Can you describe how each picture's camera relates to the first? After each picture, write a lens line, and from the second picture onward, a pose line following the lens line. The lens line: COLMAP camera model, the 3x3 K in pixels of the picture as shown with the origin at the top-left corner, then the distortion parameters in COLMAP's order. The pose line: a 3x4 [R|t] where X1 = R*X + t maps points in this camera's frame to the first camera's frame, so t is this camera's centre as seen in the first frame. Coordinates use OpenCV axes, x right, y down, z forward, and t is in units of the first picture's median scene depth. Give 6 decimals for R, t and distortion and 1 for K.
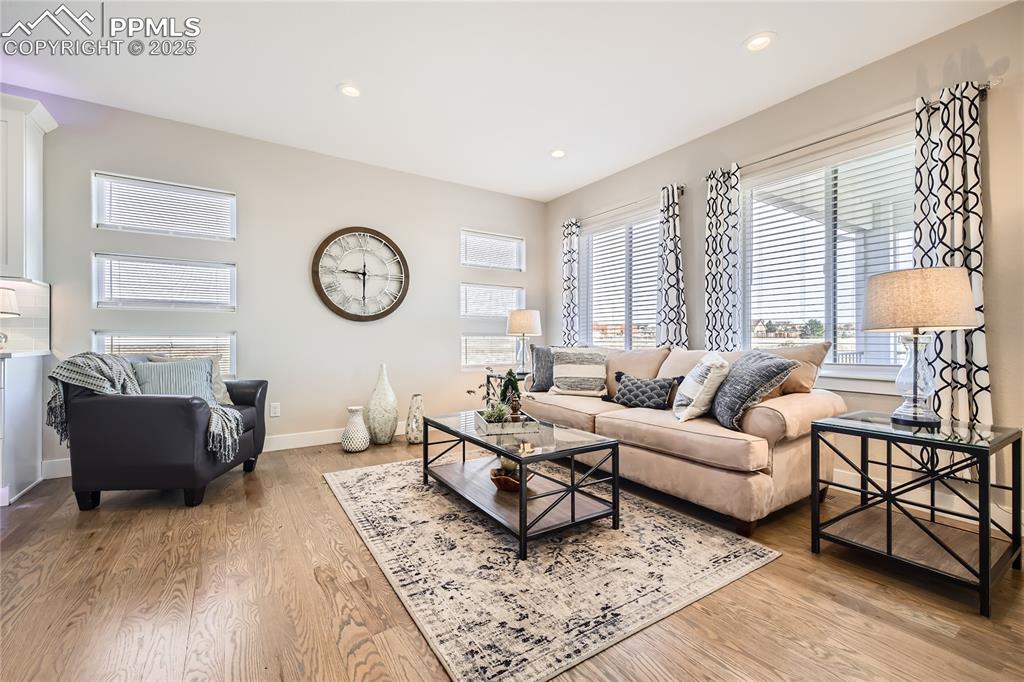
lens RADIAL K [[429.7, 0, 511.8], [0, 429.7, 339.2], [0, 0, 1]] dist [-0.001015, -0.000137]
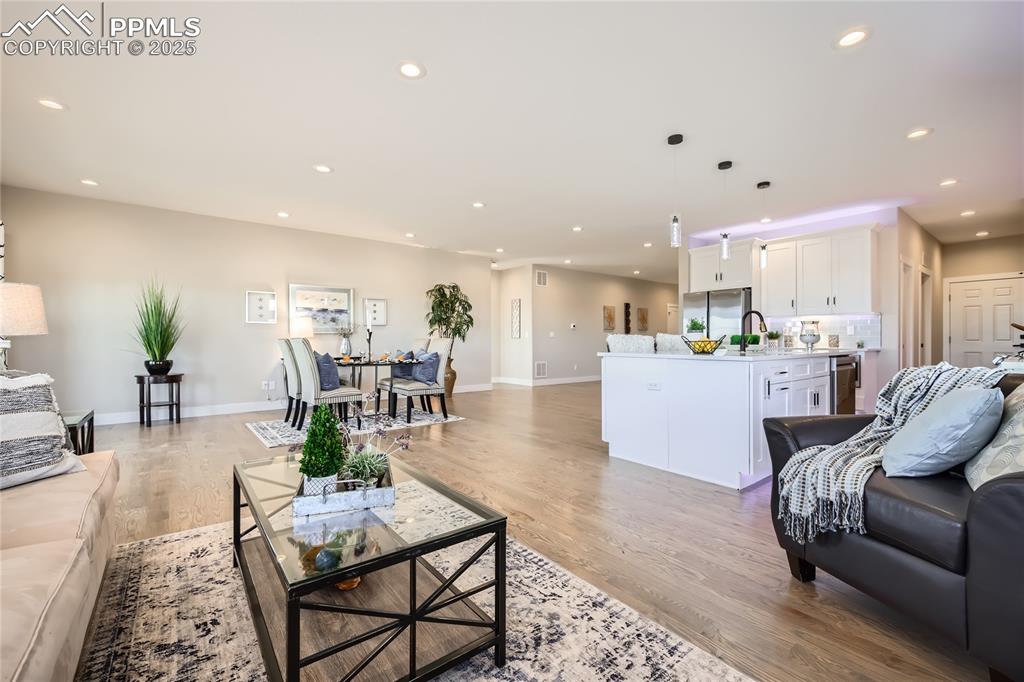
lens RADIAL K [[429.7, 0, 511.8], [0, 429.7, 339.8], [0, 0, 1]] dist [-0.001015, -0.000137]
pose [[-0.995922, 0.001256, -0.090214, -0.225449], [0.001170, 0.999999, 0.001010, -0.008604], [0.090215, 0.000900, -0.995922, 1.886854]]
